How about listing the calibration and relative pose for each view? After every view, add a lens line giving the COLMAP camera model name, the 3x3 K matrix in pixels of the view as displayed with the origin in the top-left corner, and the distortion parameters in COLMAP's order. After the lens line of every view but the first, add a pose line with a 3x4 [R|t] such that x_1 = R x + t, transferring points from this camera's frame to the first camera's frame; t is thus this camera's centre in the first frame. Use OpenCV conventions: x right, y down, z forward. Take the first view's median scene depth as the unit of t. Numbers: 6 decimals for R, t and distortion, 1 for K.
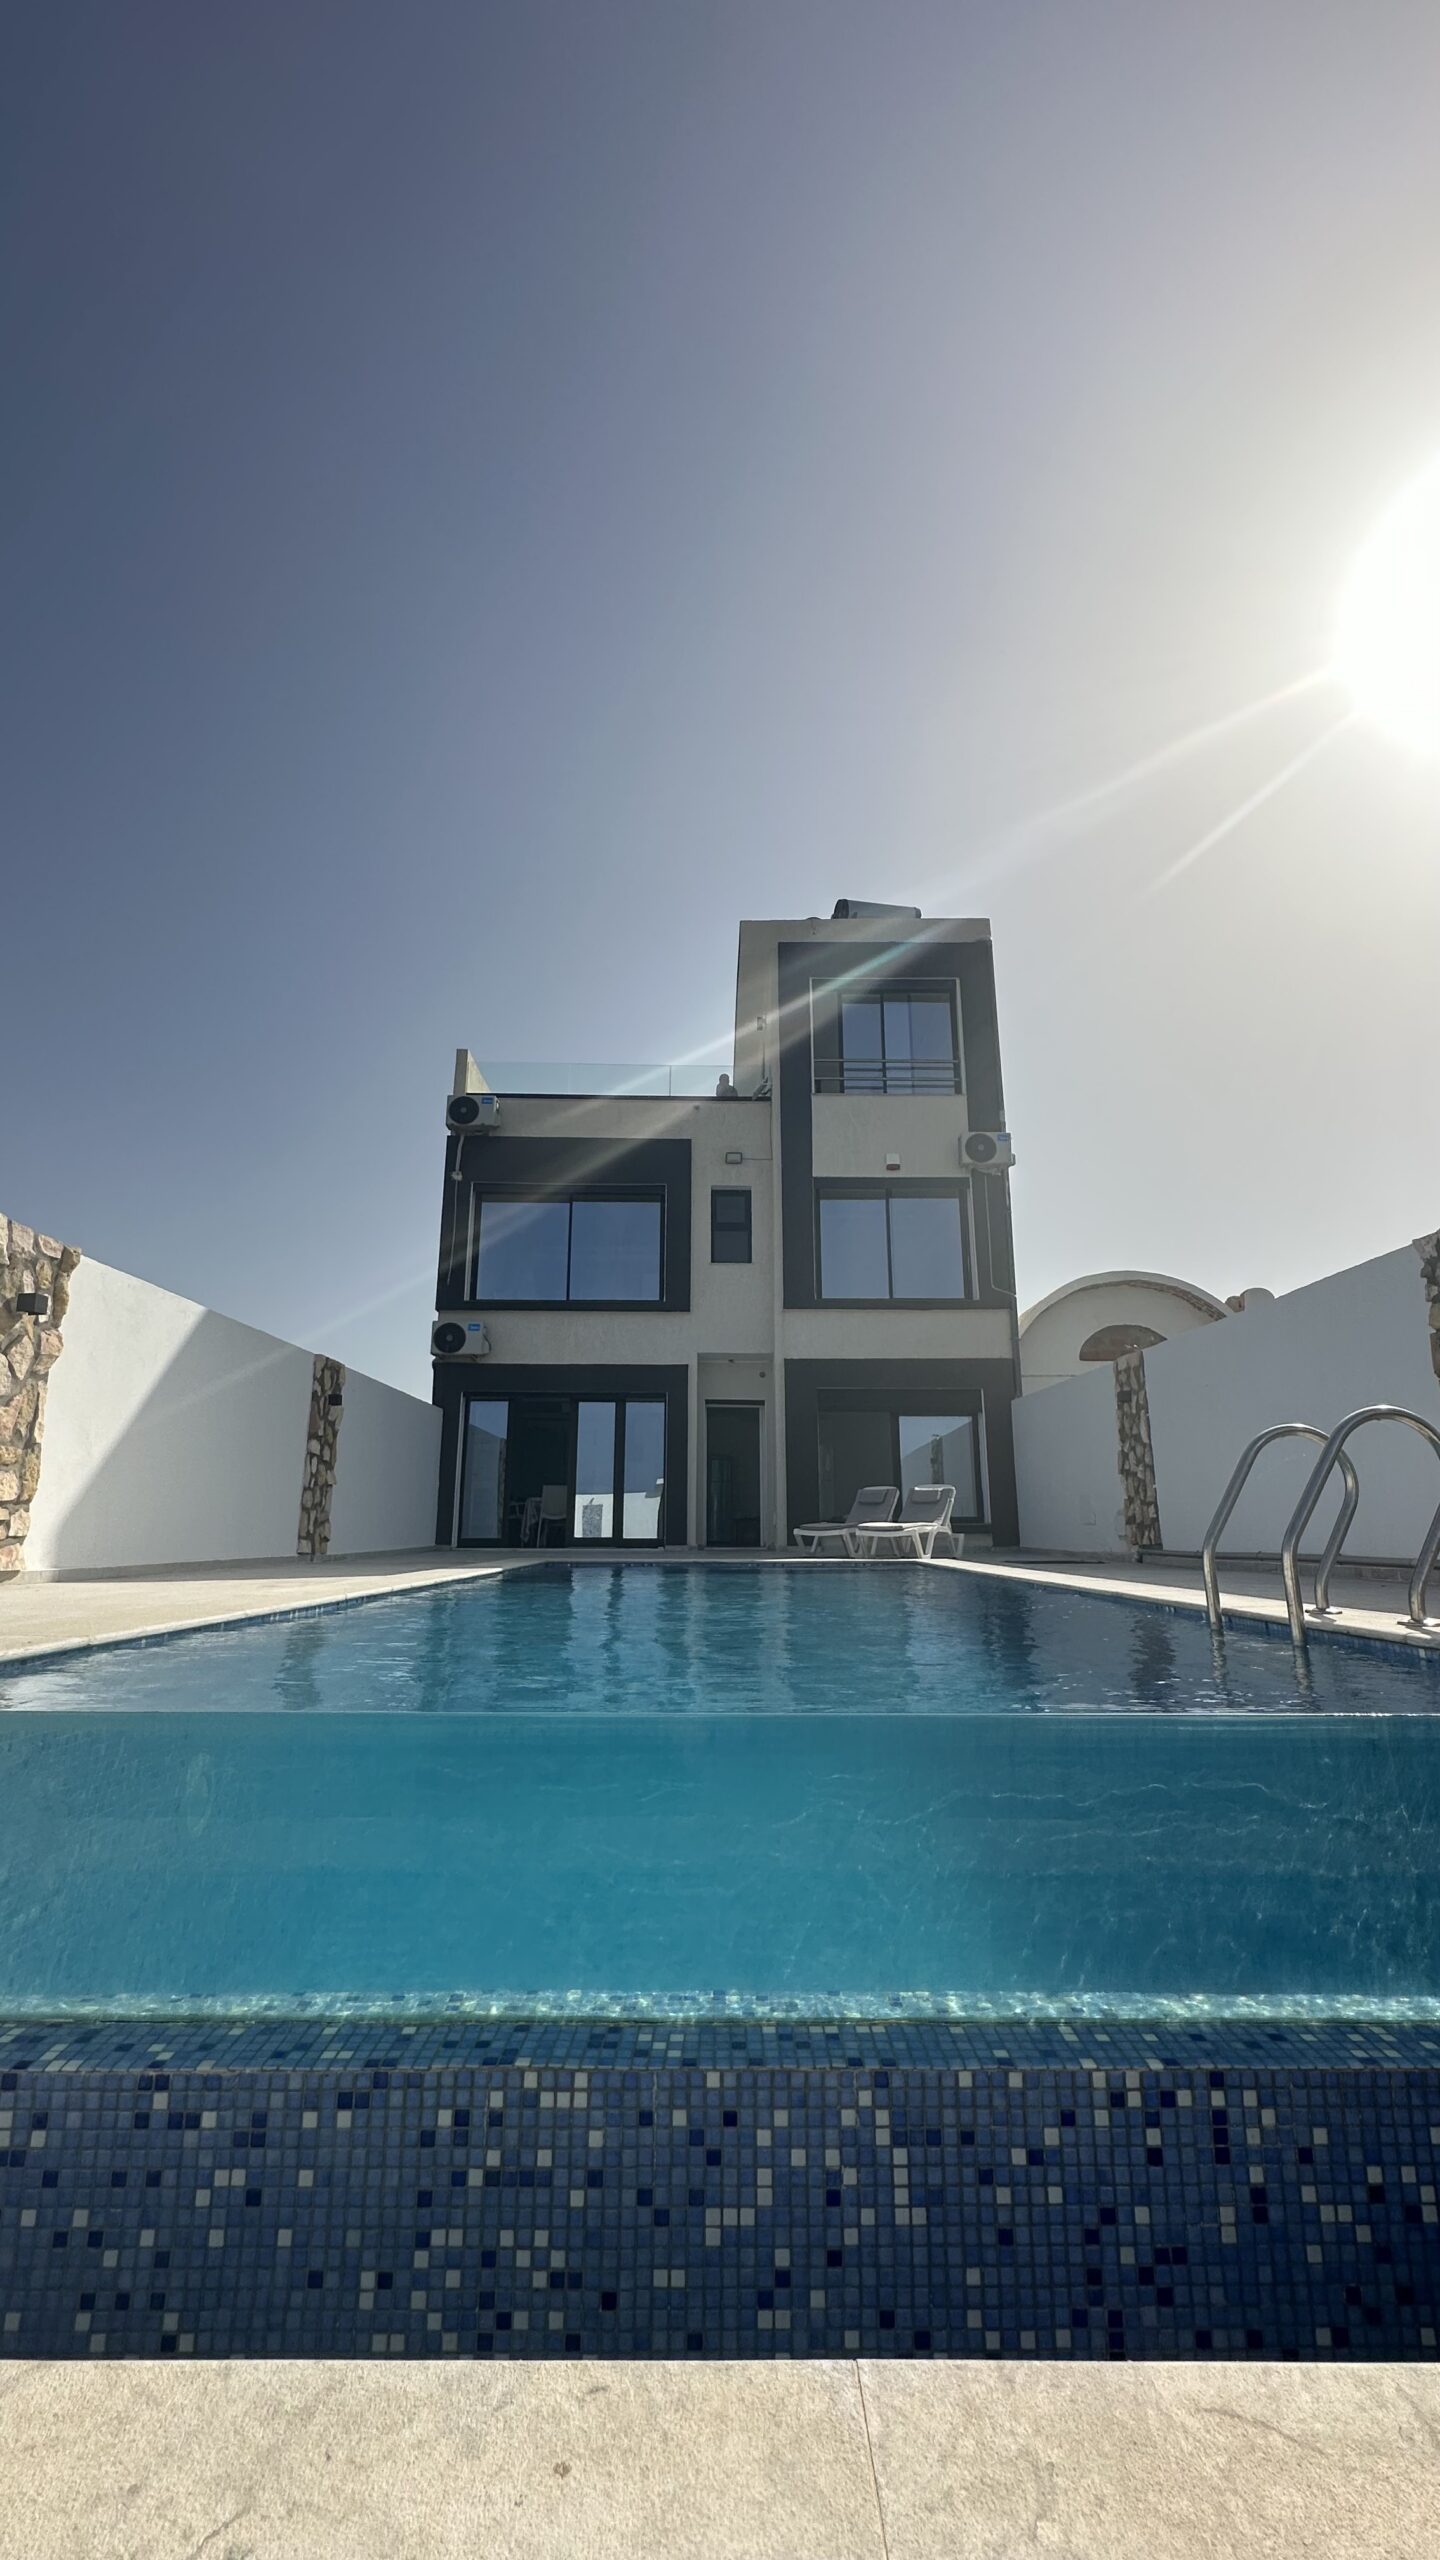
lens RADIAL K [[1022.0, 0, 720.0], [0, 1022.0, 1280.0], [0, 0, 1]] dist [-0.004120, 0.001041]
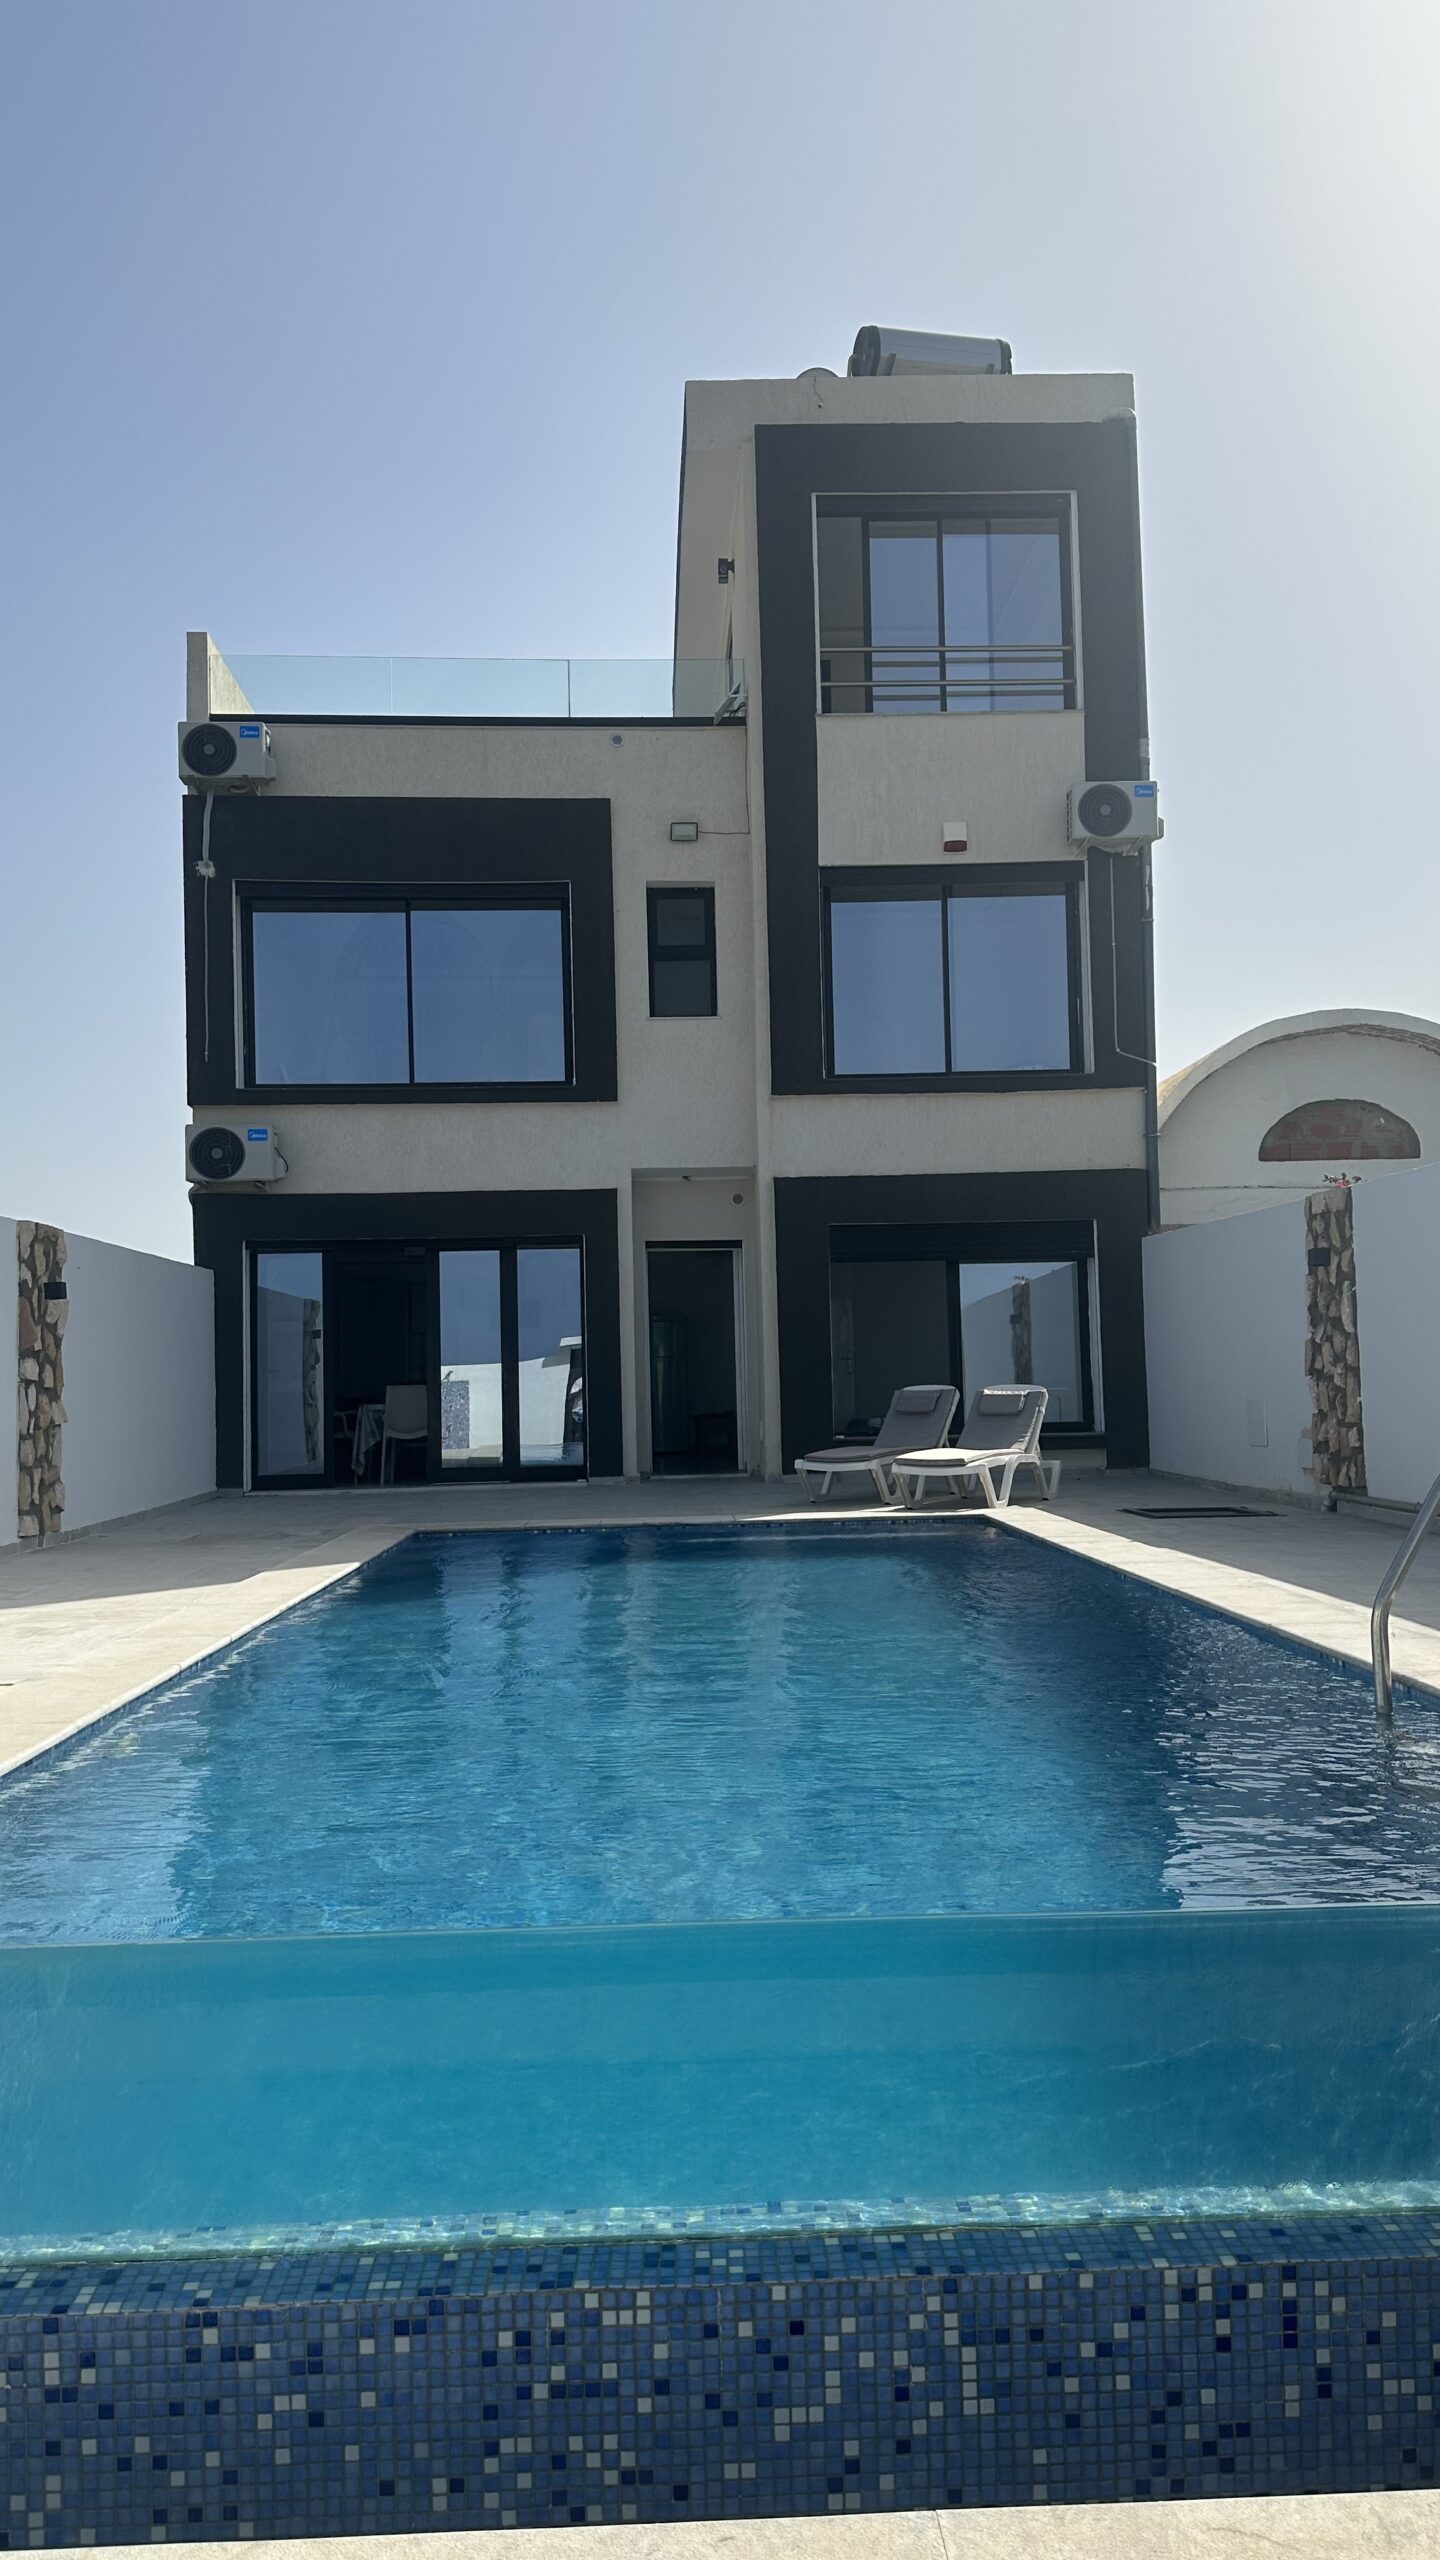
lens RADIAL K [[1785.5, 0, 707.8], [0, 1785.5, 1288.7], [0, 0, 1]] dist [0.070255, -0.081917]
pose [[0.999241, -0.023098, 0.031378, -0.015267], [0.016980, 0.982992, 0.182860, -0.068642], [-0.035068, -0.182188, 0.982638, -0.075427]]
